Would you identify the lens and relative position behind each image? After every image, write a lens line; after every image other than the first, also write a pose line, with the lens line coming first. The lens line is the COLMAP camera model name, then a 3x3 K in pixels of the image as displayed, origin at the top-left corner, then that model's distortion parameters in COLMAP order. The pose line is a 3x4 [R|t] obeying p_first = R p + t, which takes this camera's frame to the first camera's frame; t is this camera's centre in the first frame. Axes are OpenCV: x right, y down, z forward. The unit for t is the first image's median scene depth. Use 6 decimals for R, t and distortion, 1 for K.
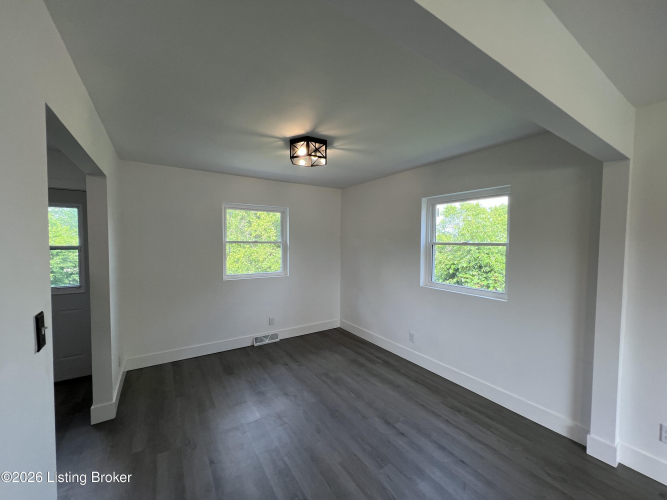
lens RADIAL K [[267.5, 0, 333.5], [0, 267.5, 250.0], [0, 0, 1]] dist [-0.002704, 0.000039]
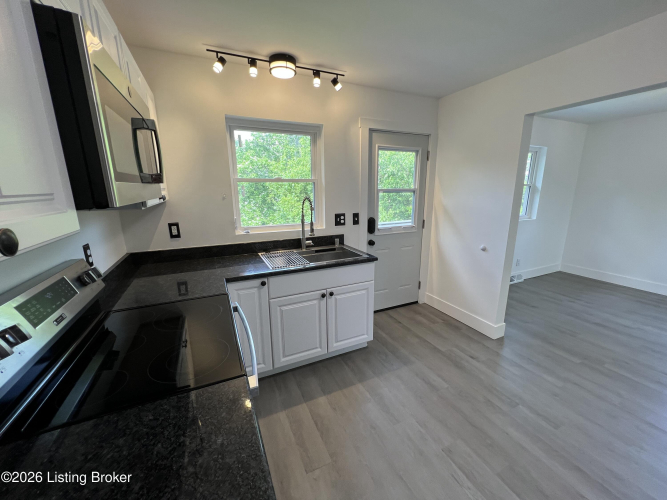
lens RADIAL K [[267.5, 0, 333.5], [0, 267.5, 250.0], [0, 0, 1]] dist [-0.002704, 0.000039]
pose [[0.990488, 0.020307, -0.136094, -1.037583], [0.007183, 0.980070, 0.198520, 0.009175], [0.137413, -0.197610, 0.970602, -0.125603]]
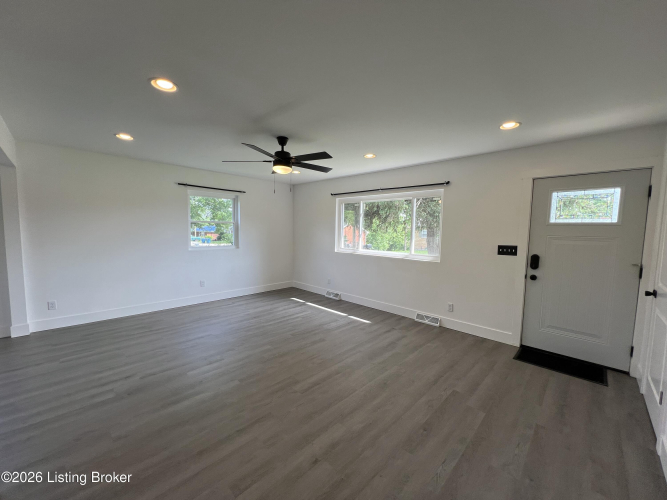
lens RADIAL K [[267.5, 0, 333.5], [0, 267.5, 250.0], [0, 0, 1]] dist [-0.002704, 0.000039]
pose [[-0.221224, -0.083048, 0.971680, -0.681717], [0.015610, 0.995938, 0.088675, 0.049751], [-0.975098, 0.034785, -0.219029, -0.400218]]
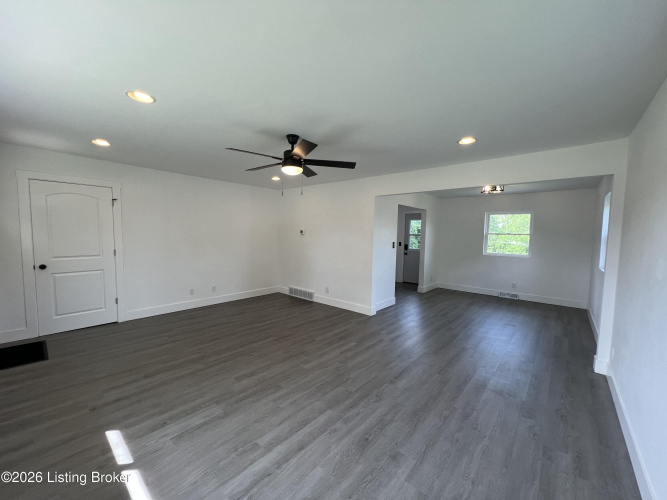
lens RADIAL K [[268.9, 0, 333.5], [0, 268.9, 250.0], [0, 0, 1]] dist [0.000326, 0.000023]
pose [[0.276341, 0.058286, -0.959290, 1.213200], [-0.052901, 0.997568, 0.045373, 0.059488], [0.959602, 0.038209, 0.278753, -0.549116]]
